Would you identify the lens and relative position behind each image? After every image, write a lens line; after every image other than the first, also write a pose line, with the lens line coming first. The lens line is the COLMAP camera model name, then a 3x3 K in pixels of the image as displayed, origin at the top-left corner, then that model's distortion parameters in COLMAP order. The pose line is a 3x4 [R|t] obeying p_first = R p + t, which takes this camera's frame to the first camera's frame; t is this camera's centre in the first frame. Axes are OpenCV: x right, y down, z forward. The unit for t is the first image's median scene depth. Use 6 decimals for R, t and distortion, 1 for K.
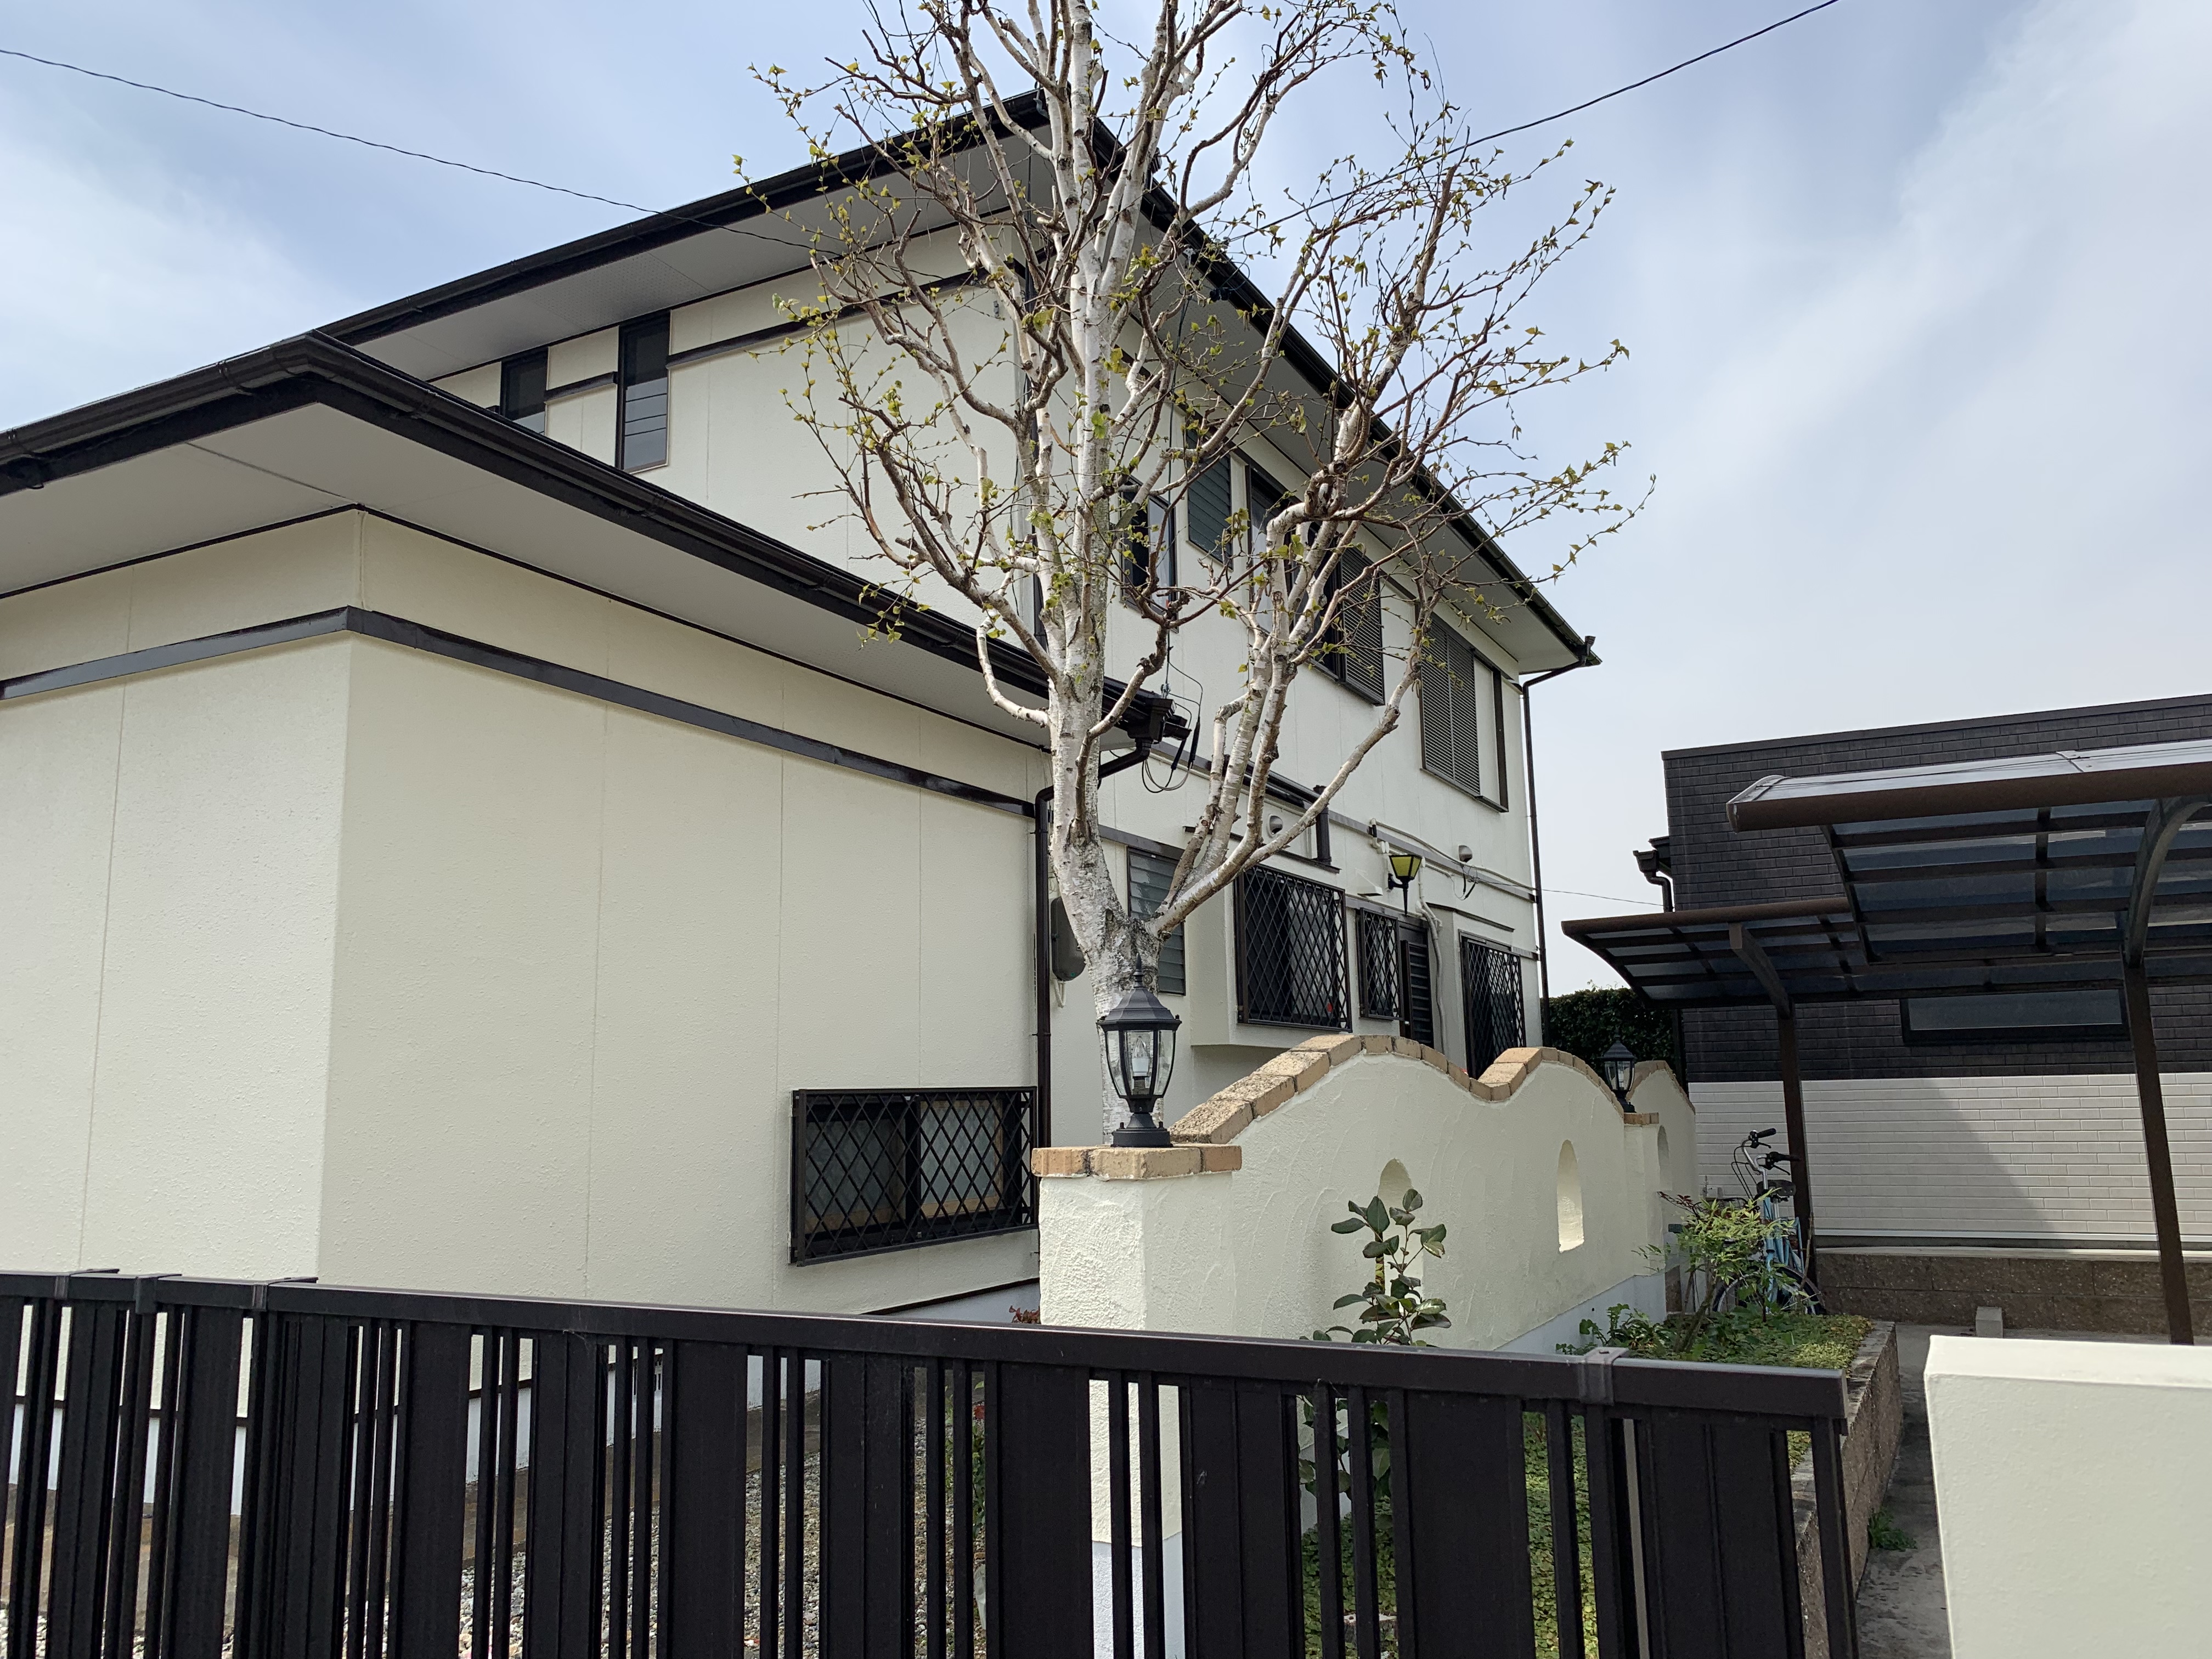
lens RADIAL K [[1672.7, 0, 1111.4], [0, 1672.7, 851.3], [0, 0, 1]] dist [0.034010, -0.061261]
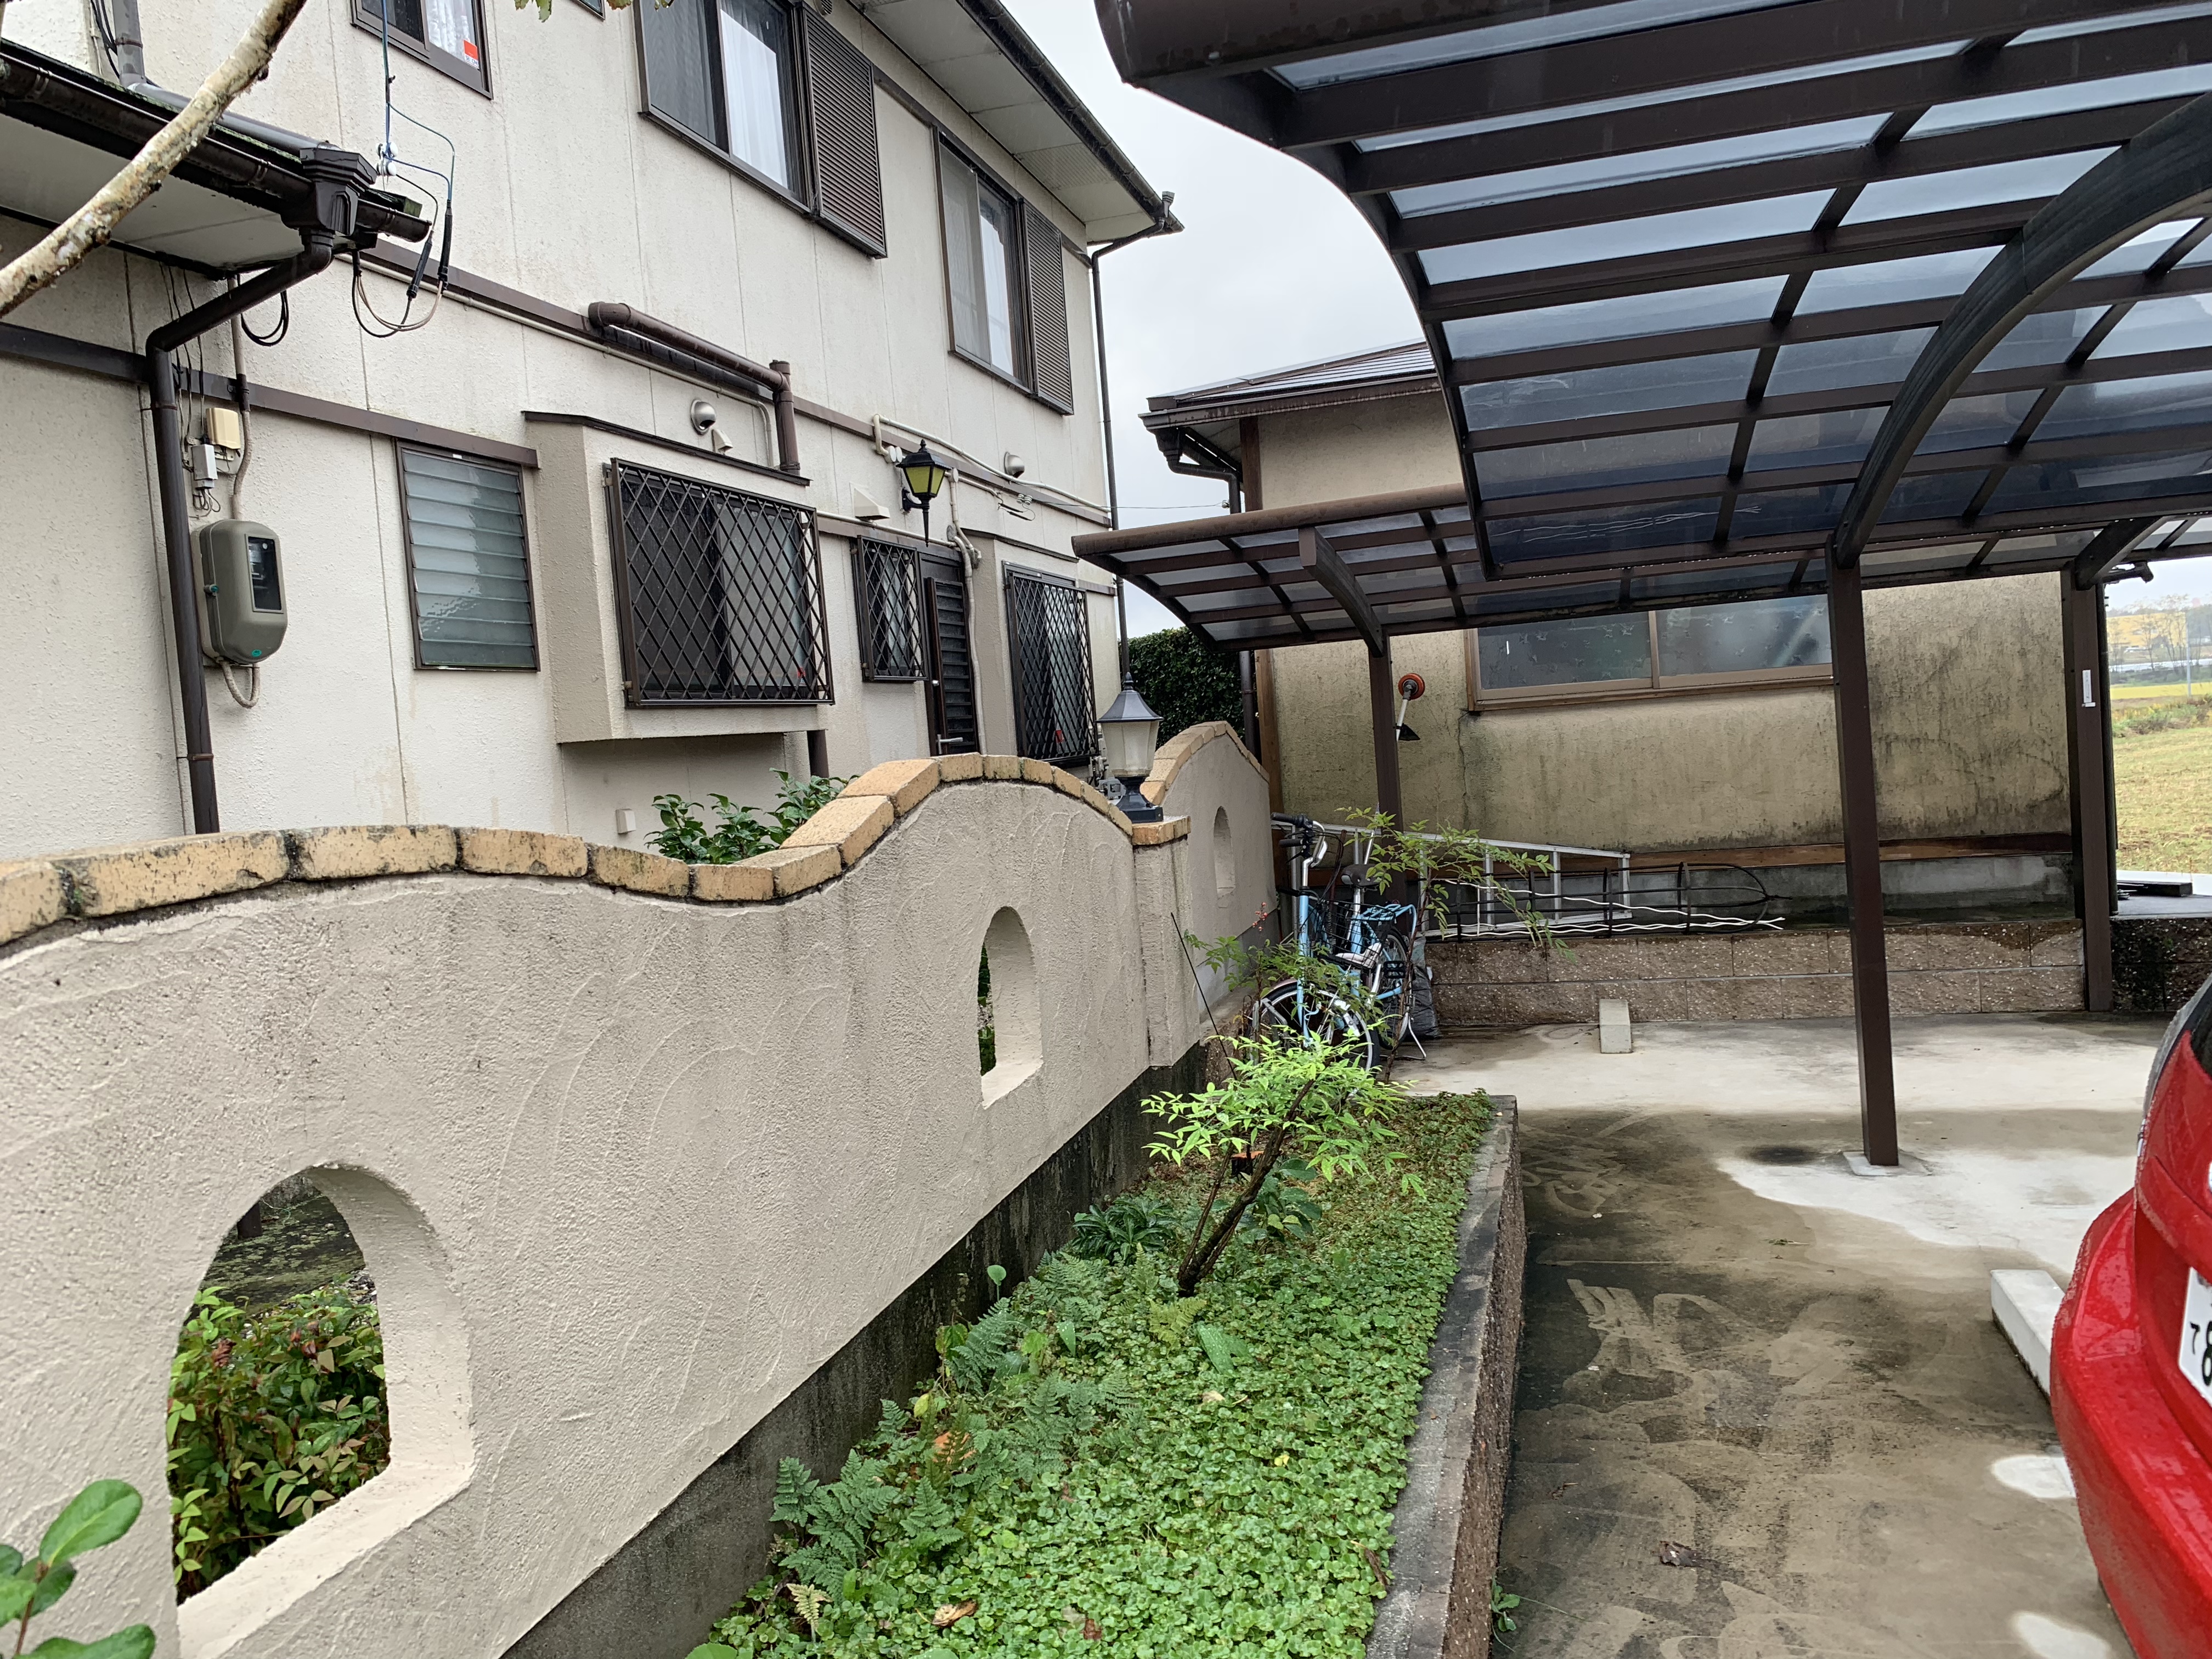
lens RADIAL K [[1672.7, 0, 1111.4], [0, 1672.7, 851.3], [0, 0, 1]] dist [0.034010, -0.061261]
pose [[0.976404, -0.073650, 0.203005, 0.131591], [0.029656, 0.976869, 0.211772, 0.021947], [-0.213906, -0.200755, 0.956003, 0.304999]]
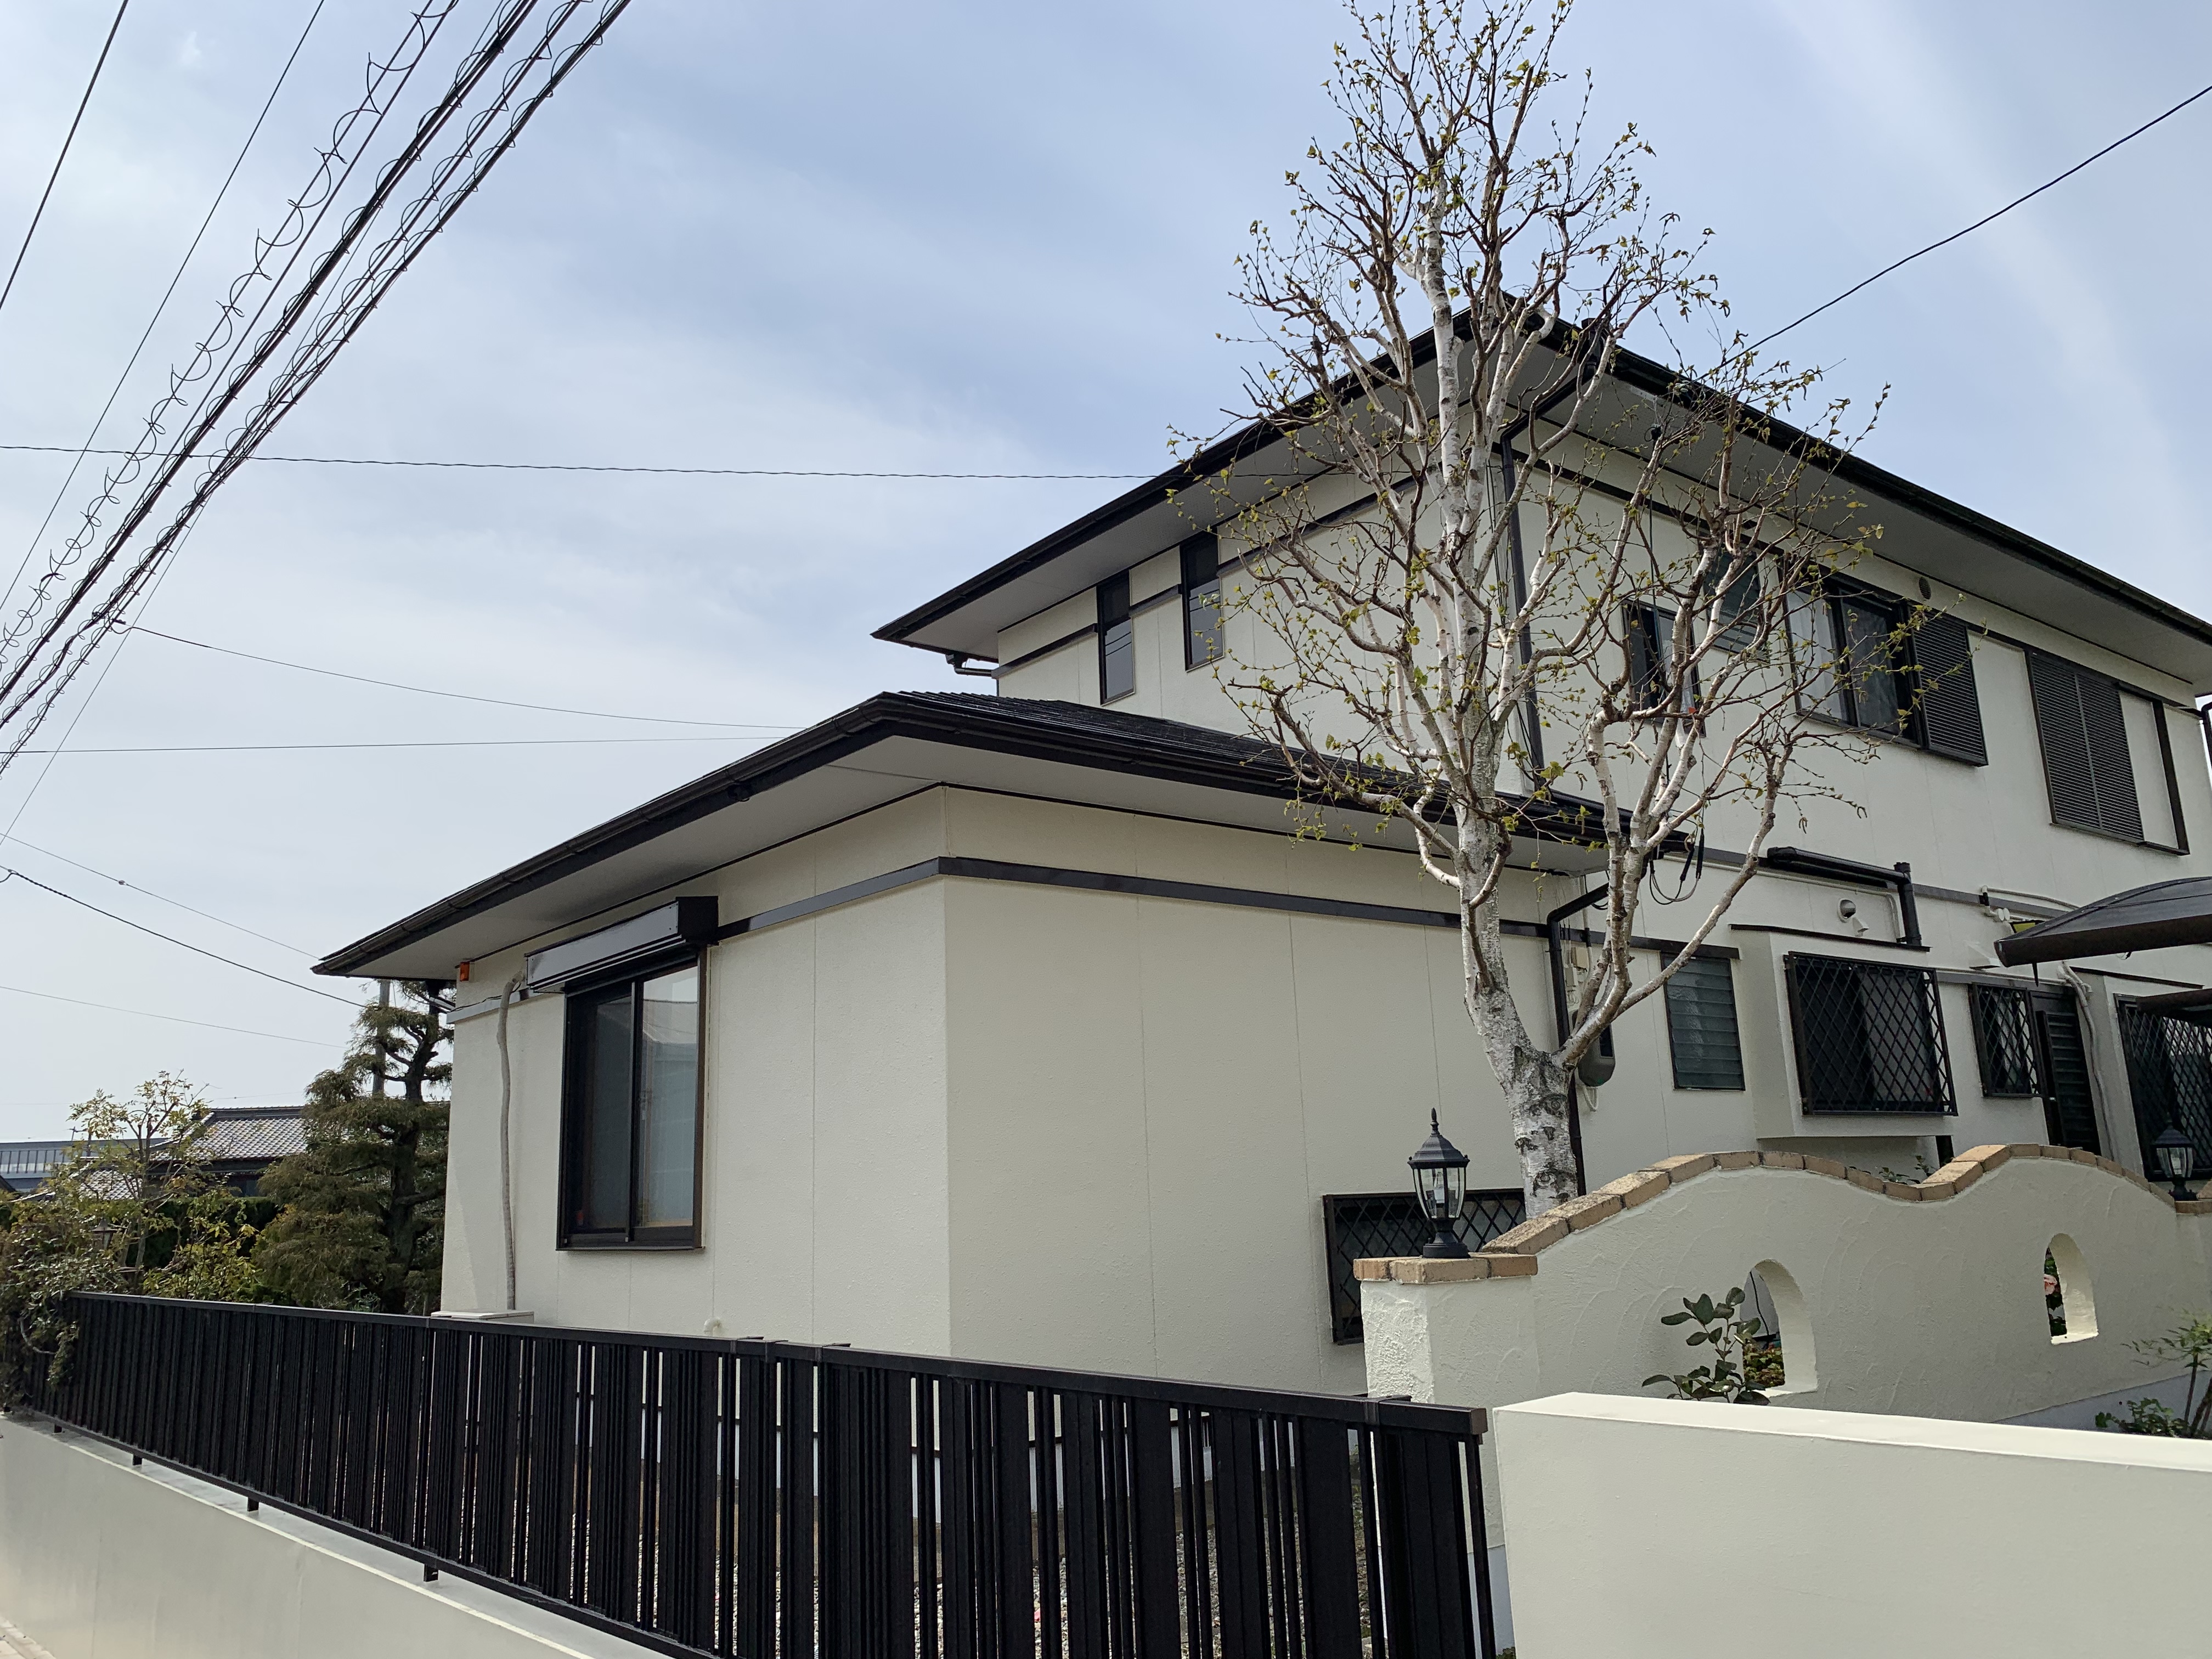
lens RADIAL K [[1675.5, 0, 1094.1], [0, 1675.5, 834.5], [0, 0, 1]] dist [-0.000814, 0.001167]
pose [[0.909988, -0.103008, -0.401635, 0.116034], [0.080202, 0.994084, -0.073242, -0.027602], [0.406804, 0.034437, 0.912866, -0.111930]]
